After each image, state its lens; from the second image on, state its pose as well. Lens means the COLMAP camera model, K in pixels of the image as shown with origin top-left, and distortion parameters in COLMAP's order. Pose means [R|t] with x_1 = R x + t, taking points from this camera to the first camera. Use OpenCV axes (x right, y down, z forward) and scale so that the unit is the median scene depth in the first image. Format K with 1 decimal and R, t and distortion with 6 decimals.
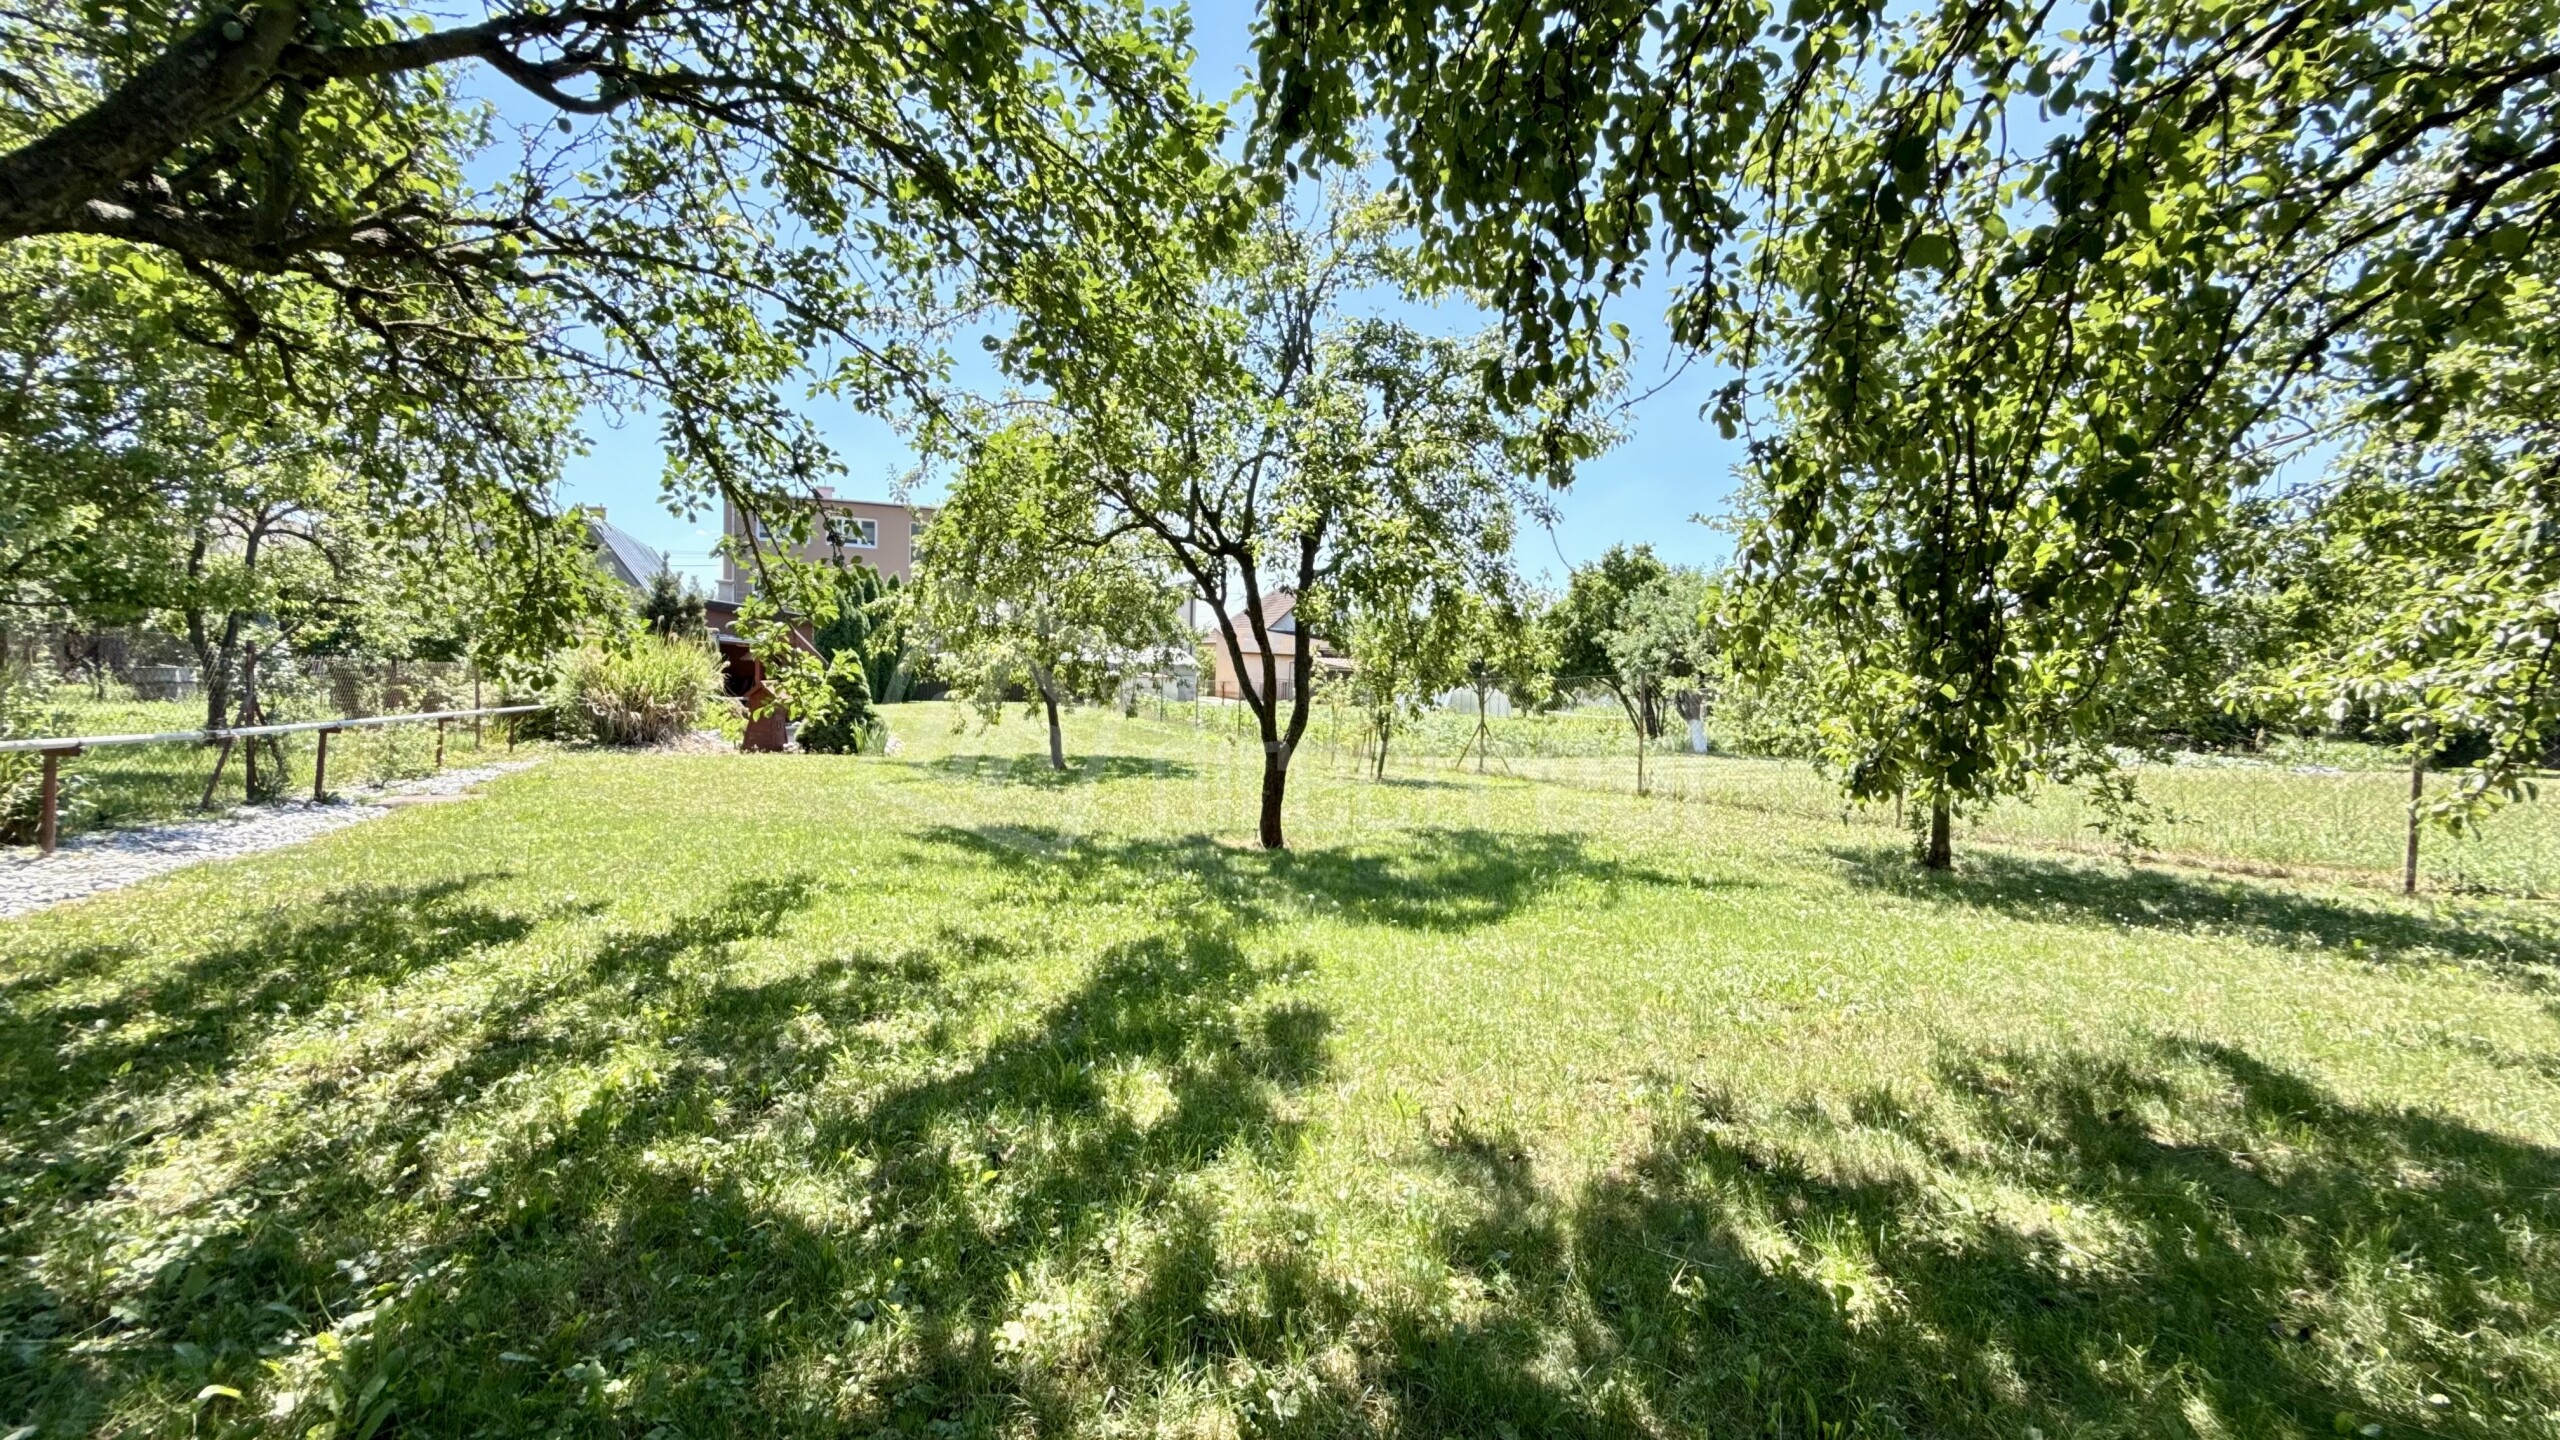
lens RADIAL K [[1021.0, 0, 1275.9], [0, 1021.0, 722.0], [0, 0, 1]] dist [0.000174, 0.000008]
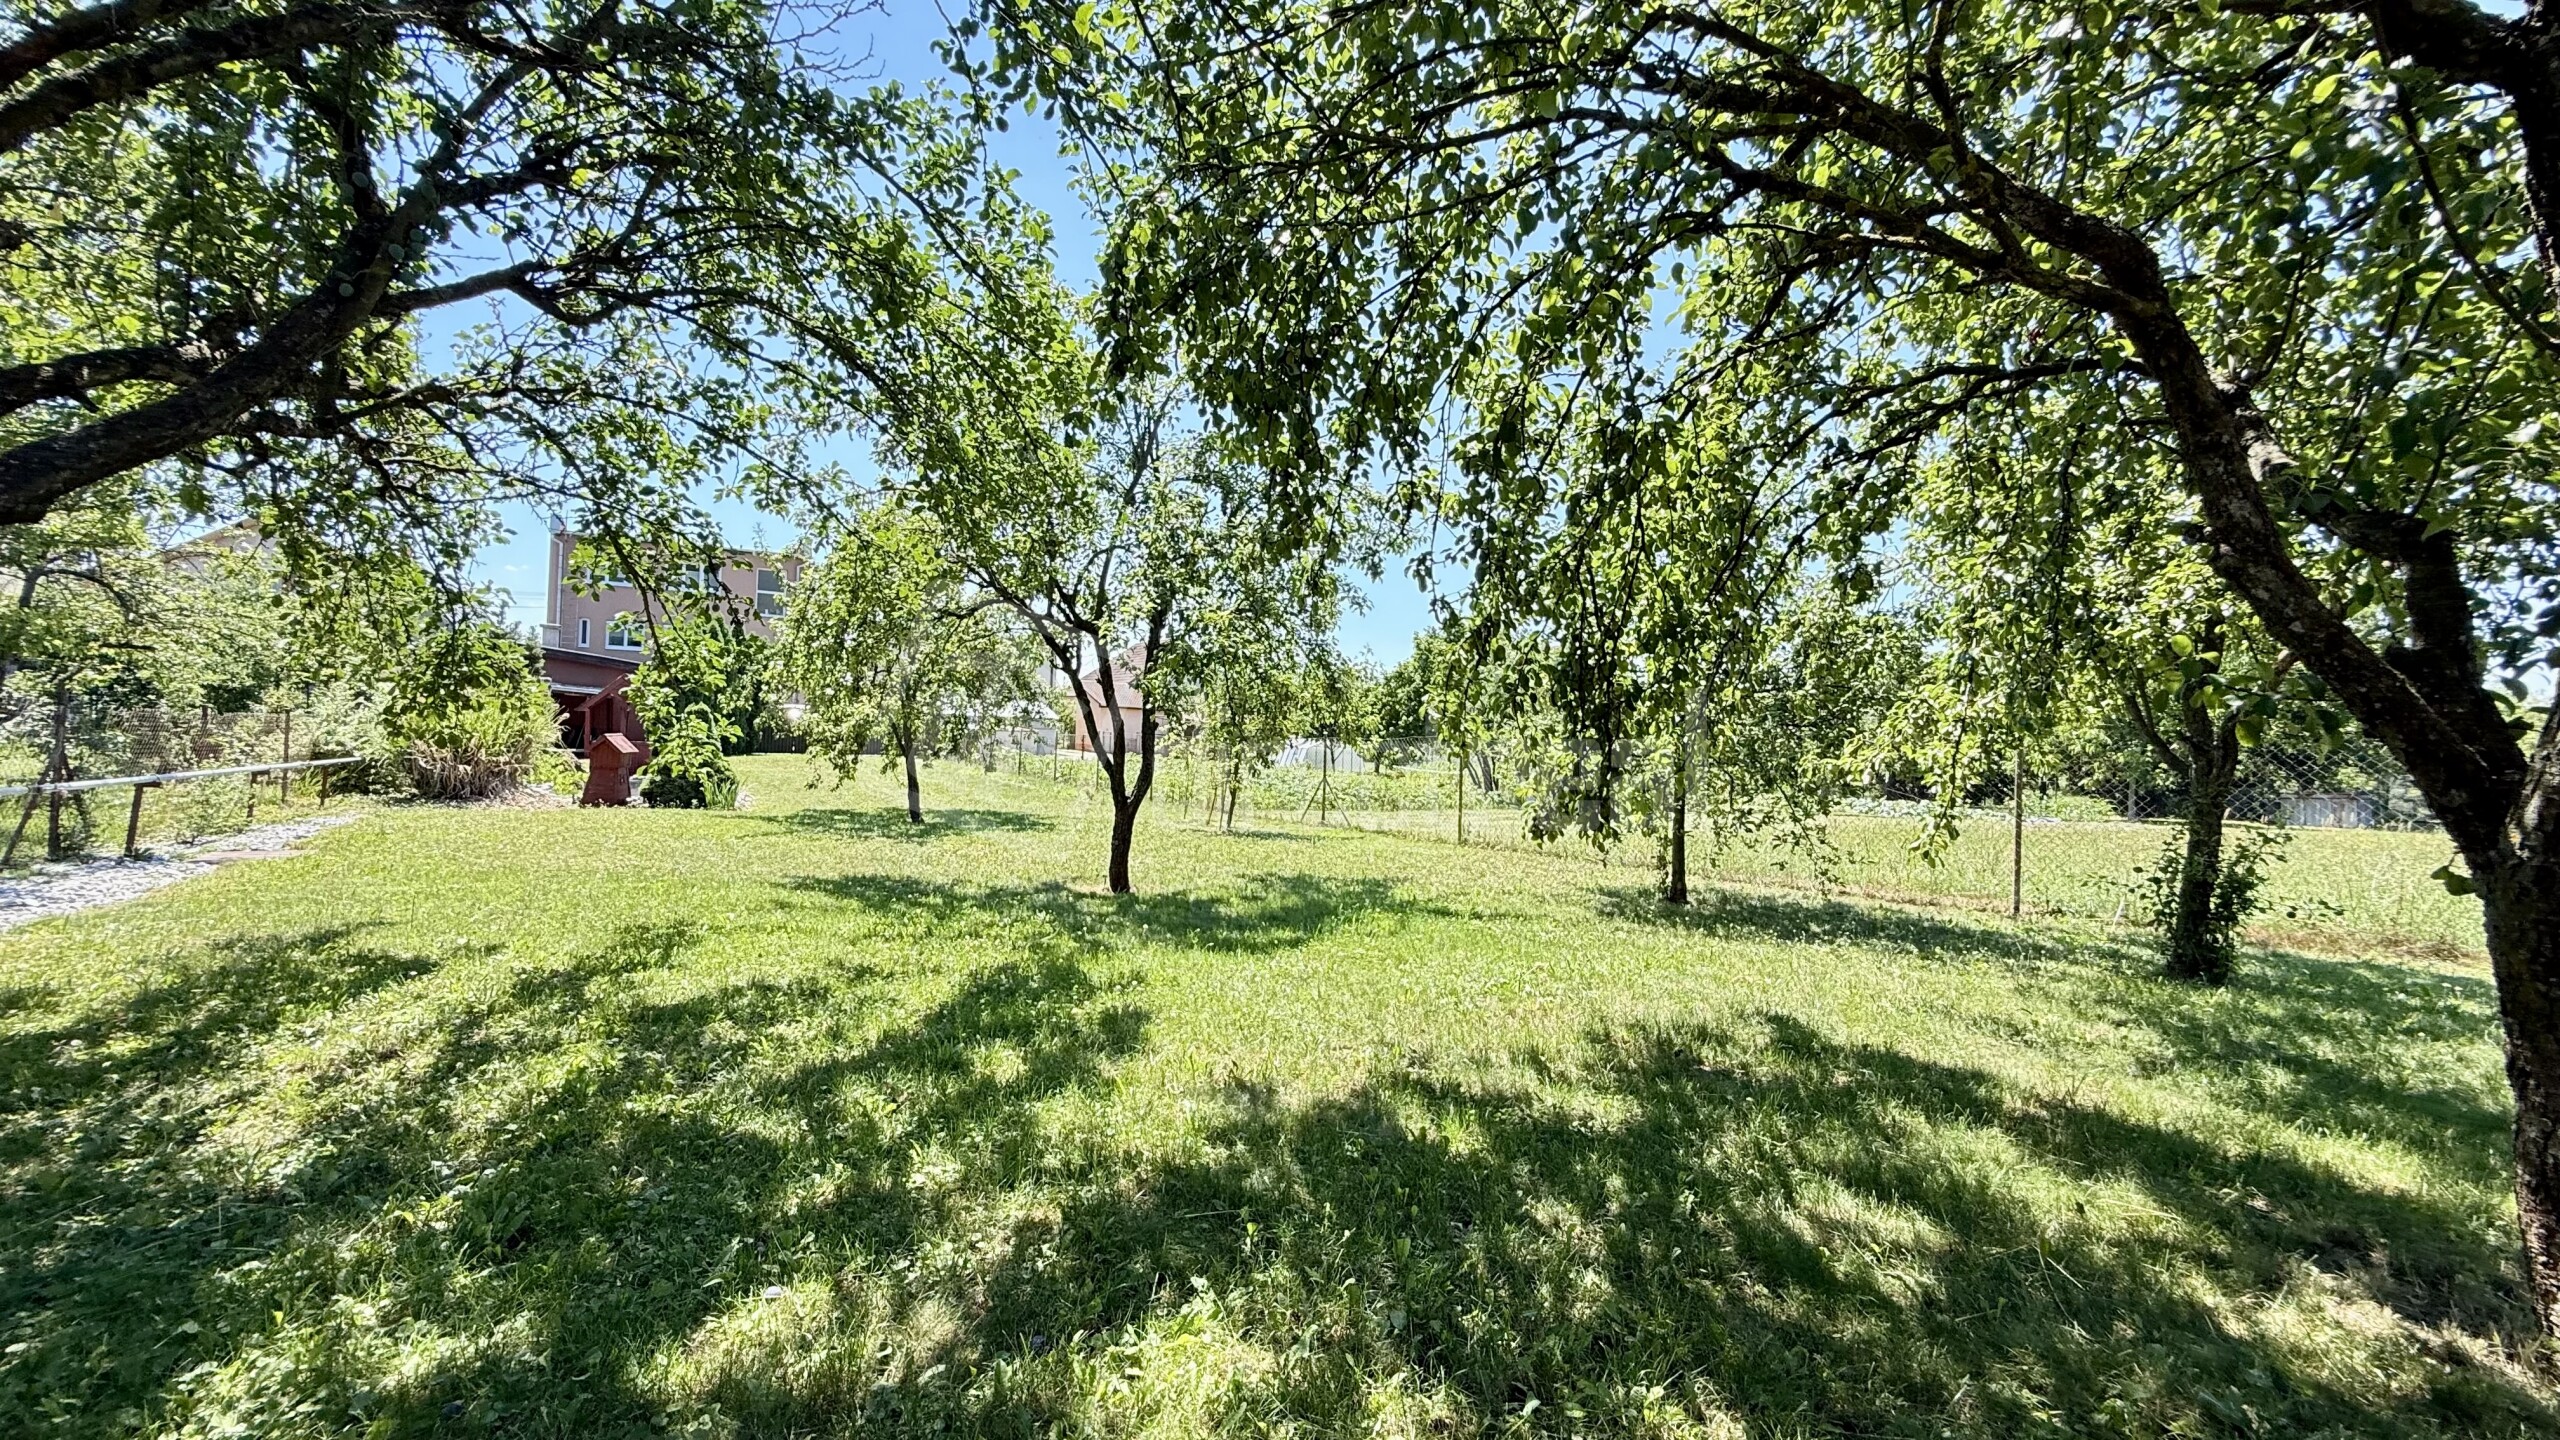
lens RADIAL K [[1021.0, 0, 1275.9], [0, 1021.0, 722.0], [0, 0, 1]] dist [0.000174, 0.000008]
pose [[0.990966, 0.009991, 0.133743, 0.019113], [-0.003016, 0.998630, -0.052249, -0.006173], [-0.134082, 0.051374, 0.989638, -0.178670]]
